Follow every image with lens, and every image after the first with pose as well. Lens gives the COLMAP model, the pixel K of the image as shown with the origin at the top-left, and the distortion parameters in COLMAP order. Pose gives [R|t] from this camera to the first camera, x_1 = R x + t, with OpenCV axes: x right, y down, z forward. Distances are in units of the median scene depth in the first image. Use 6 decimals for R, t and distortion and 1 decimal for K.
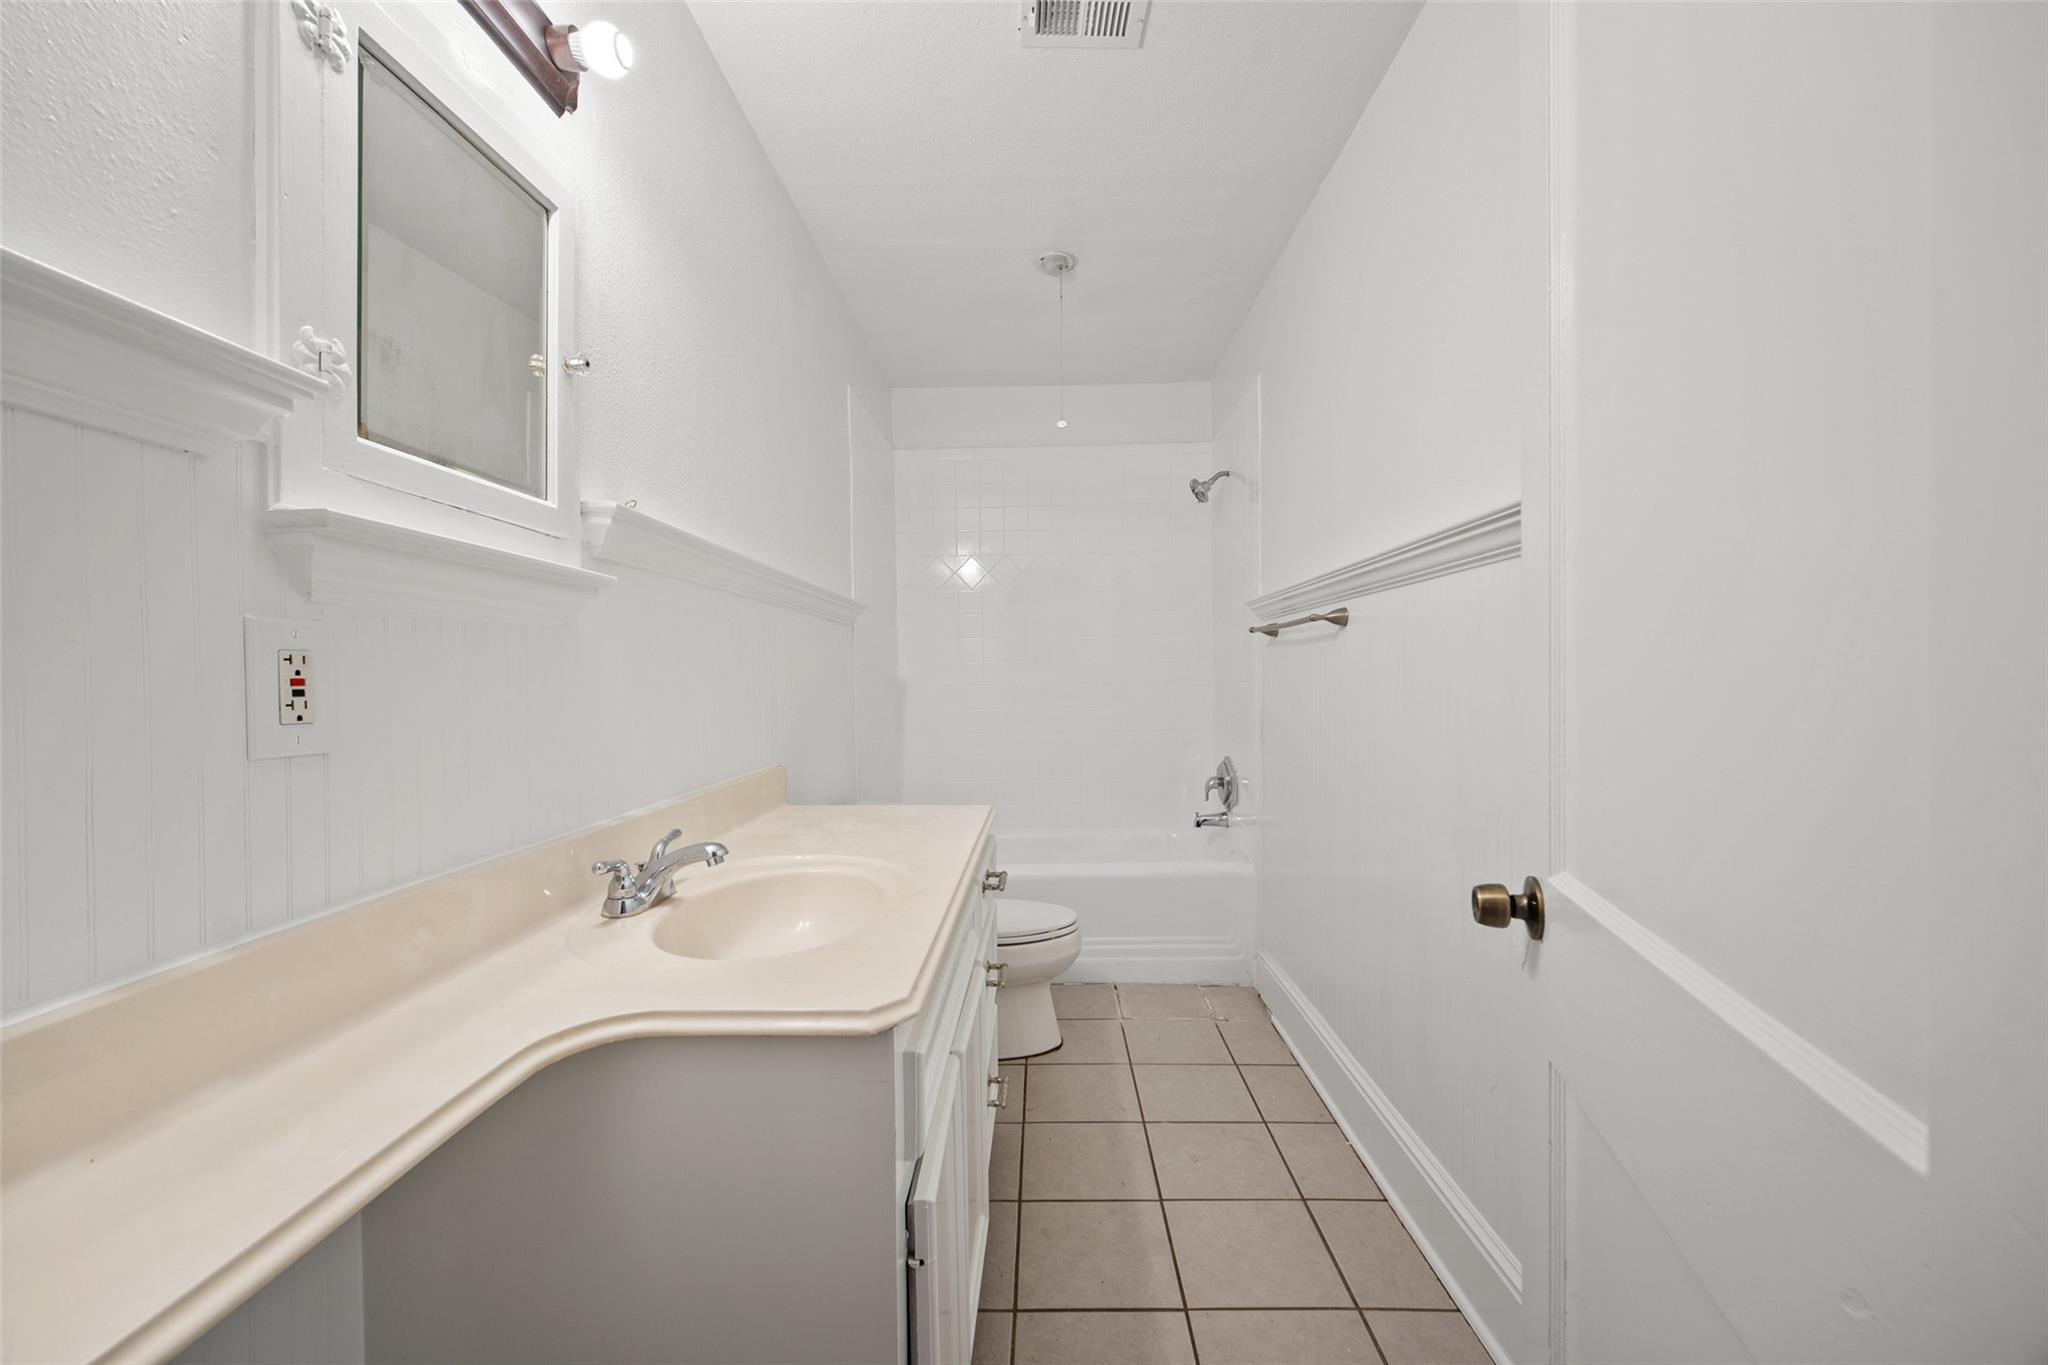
lens RADIAL K [[815.4, 0, 1024.0], [0, 815.4, 682.5], [0, 0, 1]] dist [-0.003230, 0.000299]
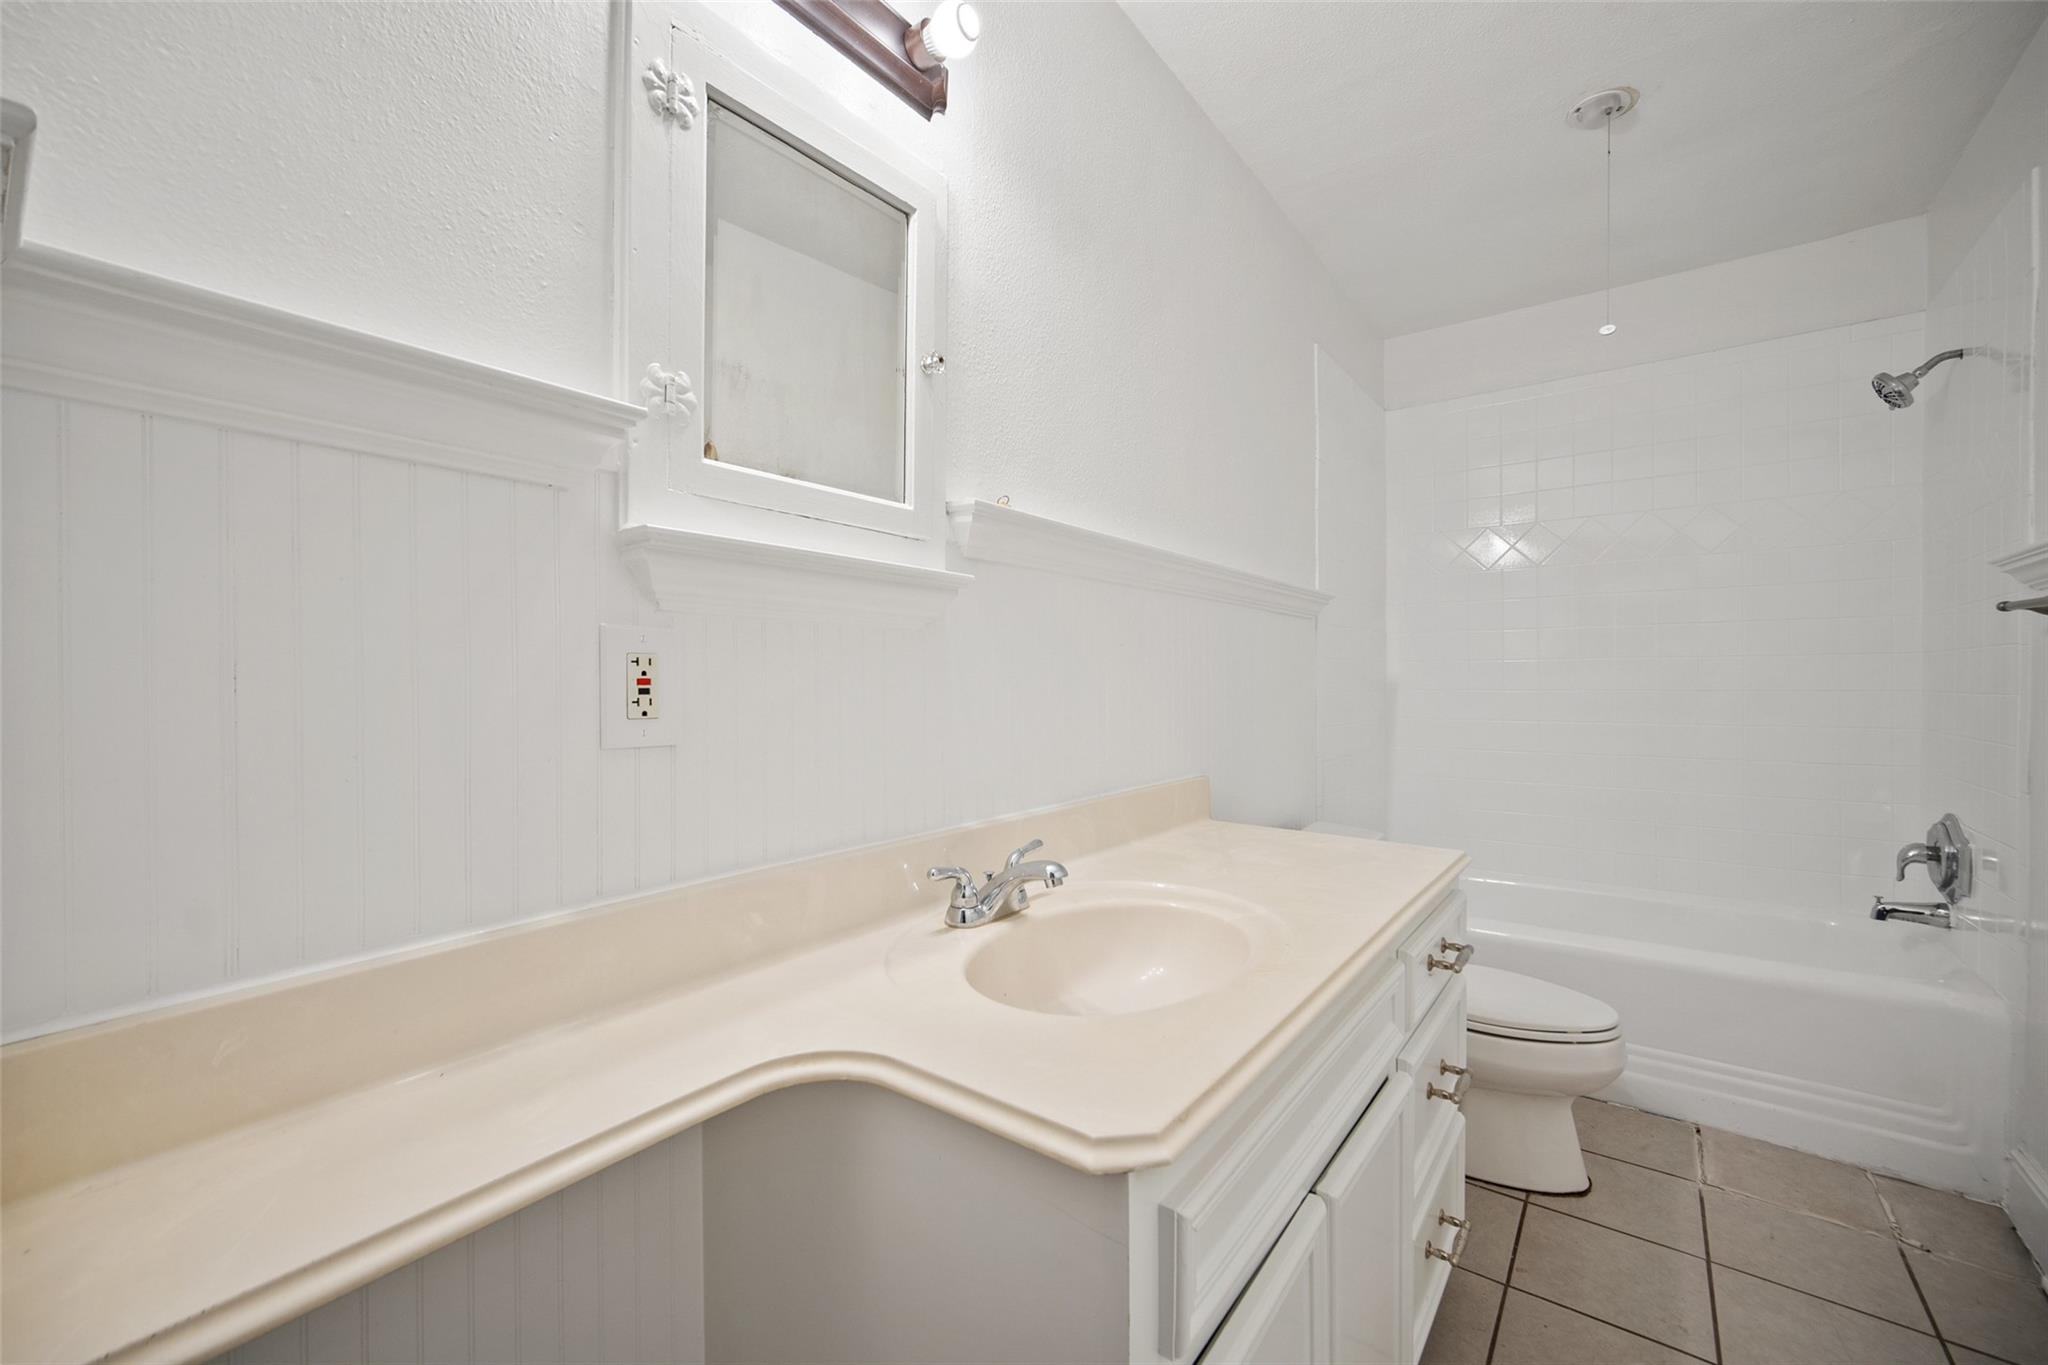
lens RADIAL K [[815.4, 0, 1024.0], [0, 815.4, 682.5], [0, 0, 1]] dist [-0.003230, 0.000299]
pose [[0.807217, 0.014975, -0.590065, 0.132384], [-0.013665, 0.999884, 0.006683, -0.009224], [0.590097, 0.002669, 0.807328, 0.264912]]
